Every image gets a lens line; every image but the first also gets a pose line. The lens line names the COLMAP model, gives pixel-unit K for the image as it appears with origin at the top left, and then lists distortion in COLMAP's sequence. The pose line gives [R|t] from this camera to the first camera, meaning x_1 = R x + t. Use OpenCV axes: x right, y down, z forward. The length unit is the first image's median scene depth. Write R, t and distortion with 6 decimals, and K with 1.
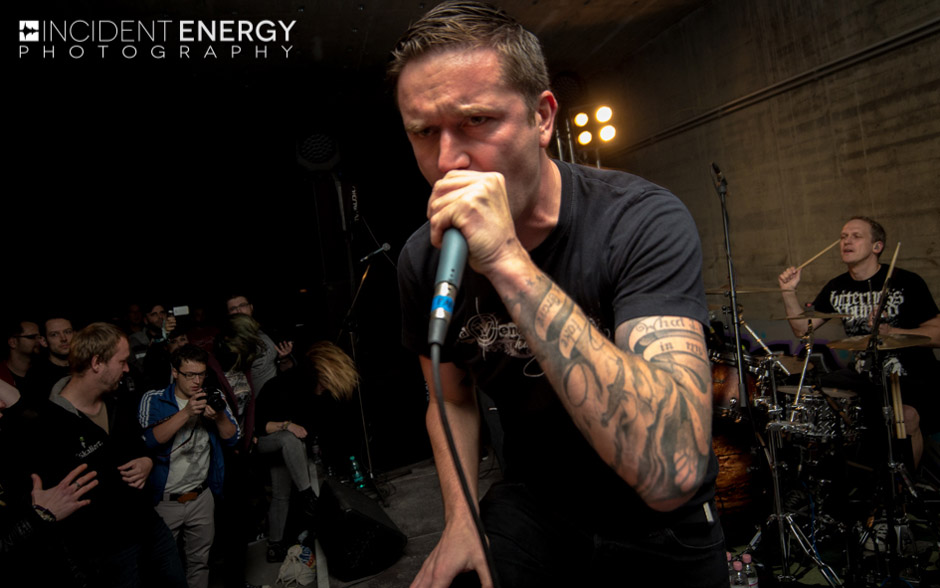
lens RADIAL K [[662.1, 0, 472.6], [0, 662.1, 254.3], [0, 0, 1]] dist [-0.138083, 0.058154]
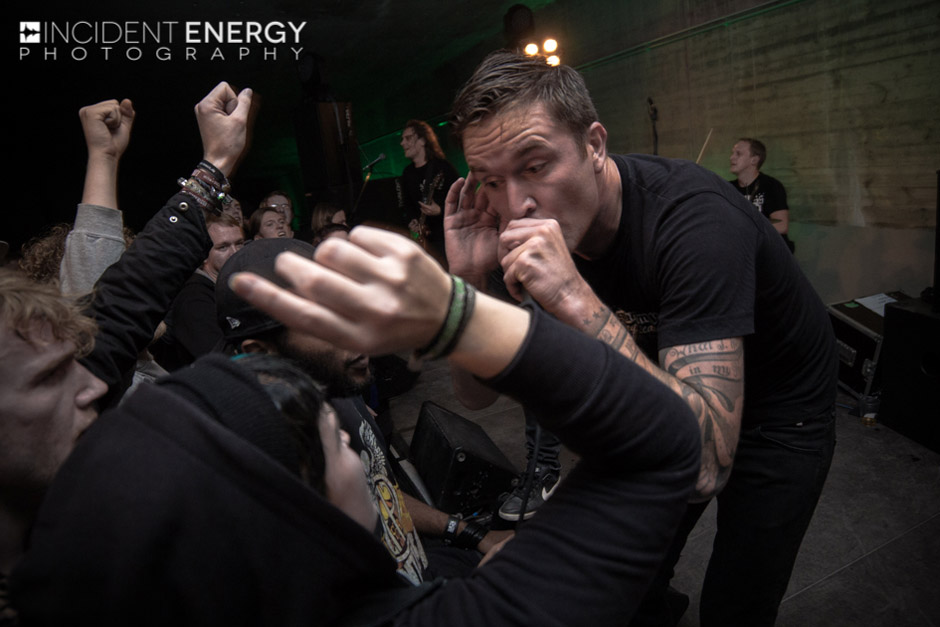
lens RADIAL K [[612.2, 0, 468.4], [0, 612.2, 313.8], [0, 0, 1]] dist [-0.118184, 0.041823]
pose [[0.993878, -0.029020, 0.106599, -0.113345], [0.002946, 0.971503, 0.237010, 0.006046], [-0.110440, -0.235245, 0.965641, -0.223200]]
